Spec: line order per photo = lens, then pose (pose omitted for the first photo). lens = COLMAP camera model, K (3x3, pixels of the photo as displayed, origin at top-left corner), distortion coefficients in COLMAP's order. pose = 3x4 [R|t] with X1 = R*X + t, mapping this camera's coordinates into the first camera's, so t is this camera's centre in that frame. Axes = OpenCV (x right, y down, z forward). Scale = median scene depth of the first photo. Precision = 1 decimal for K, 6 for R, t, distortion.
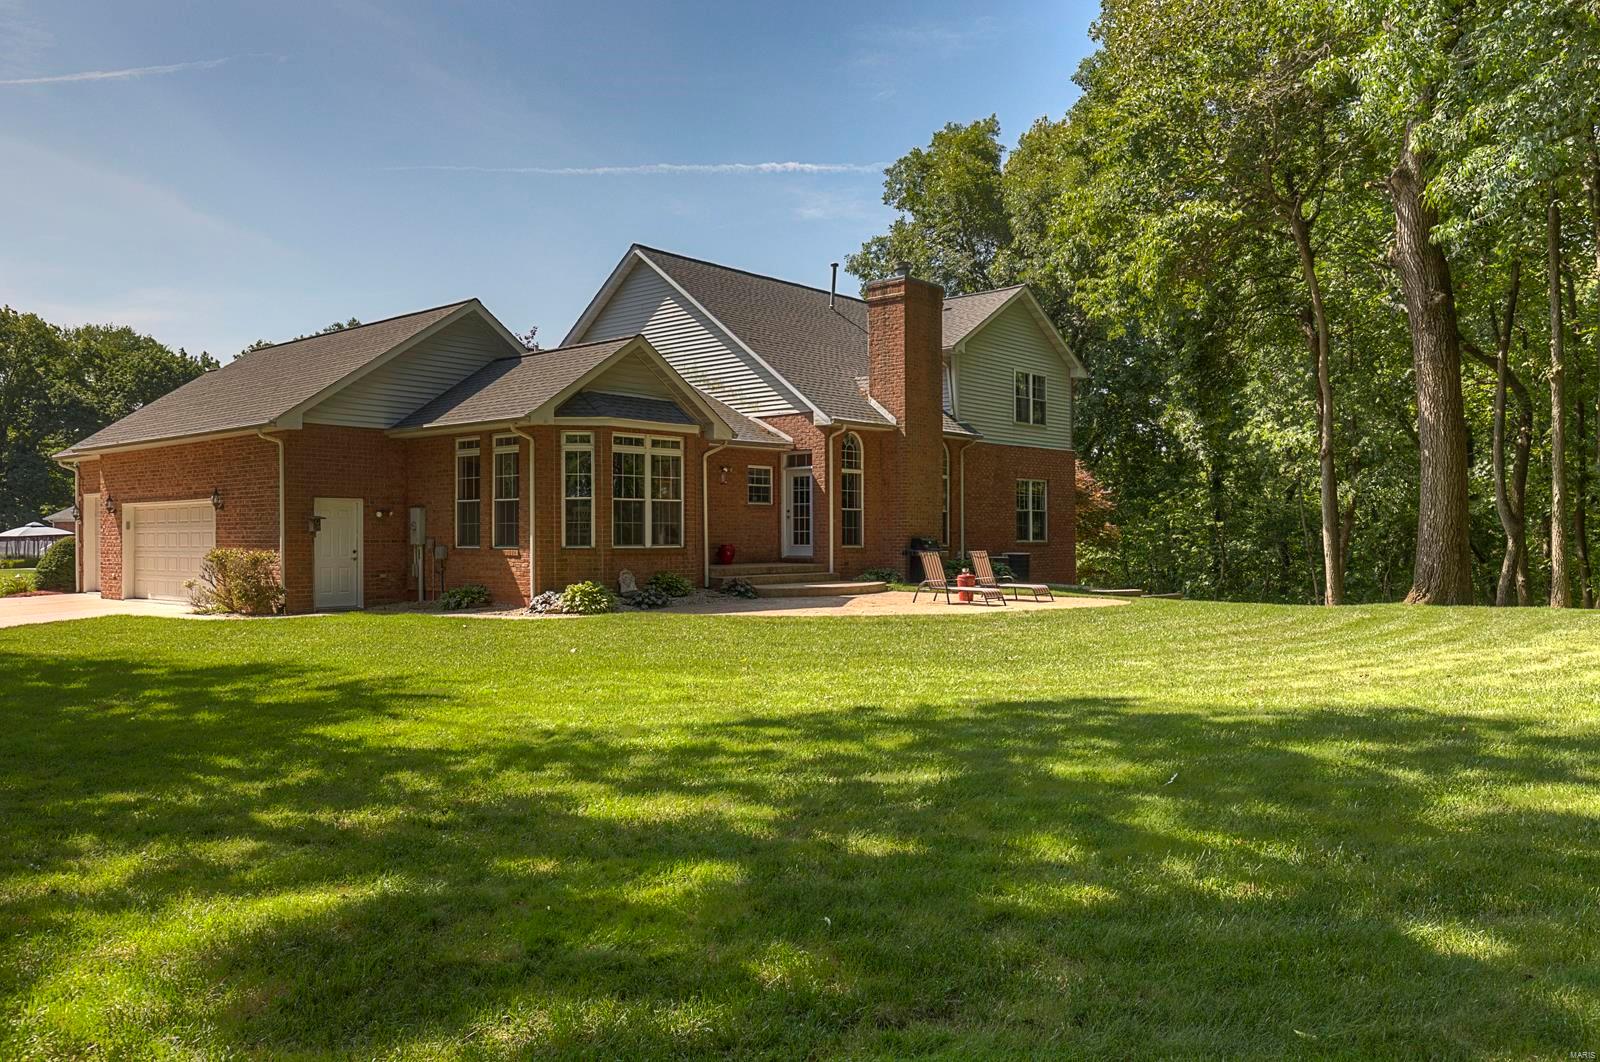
lens RADIAL K [[1212.3, 0, 800.6], [0, 1212.3, 528.6], [0, 0, 1]] dist [-0.003767, -0.000292]
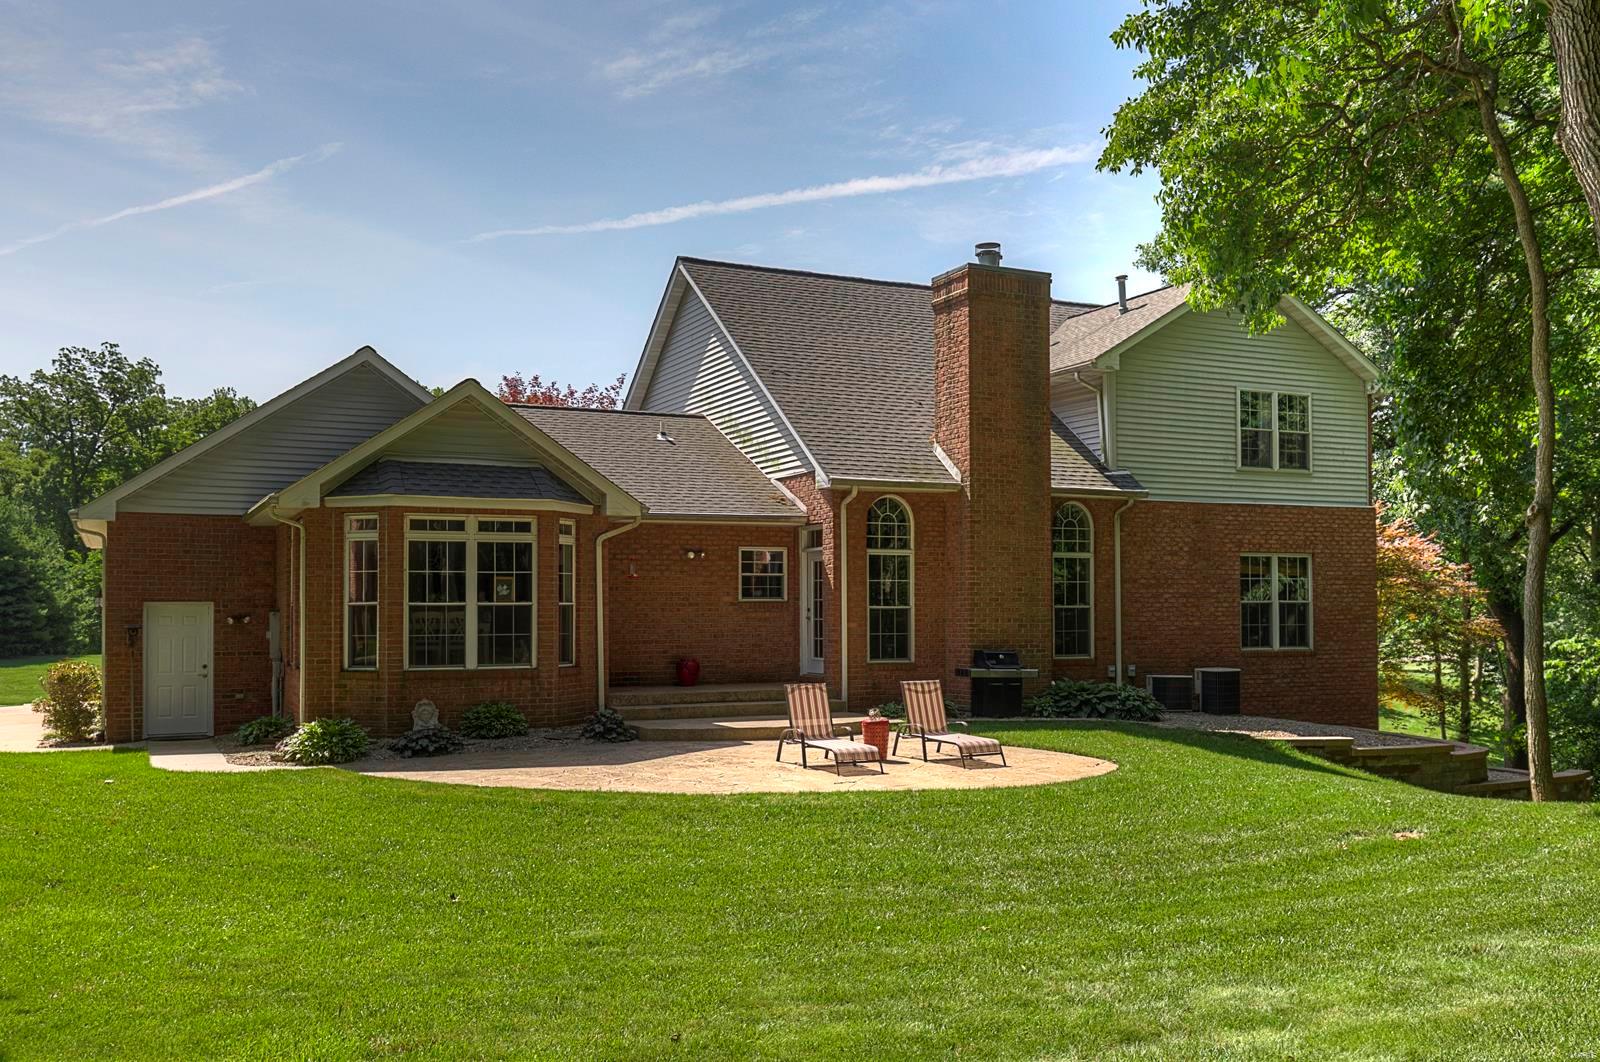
lens RADIAL K [[1446.4, 0, 799.2], [0, 1446.4, 582.0], [0, 0, 1]] dist [0.013145, 0.001264]
pose [[0.914223, -0.009102, -0.405108, 0.339639], [0.003660, 0.999892, -0.014205, -0.019476], [0.405194, 0.011503, 0.914158, 0.228394]]
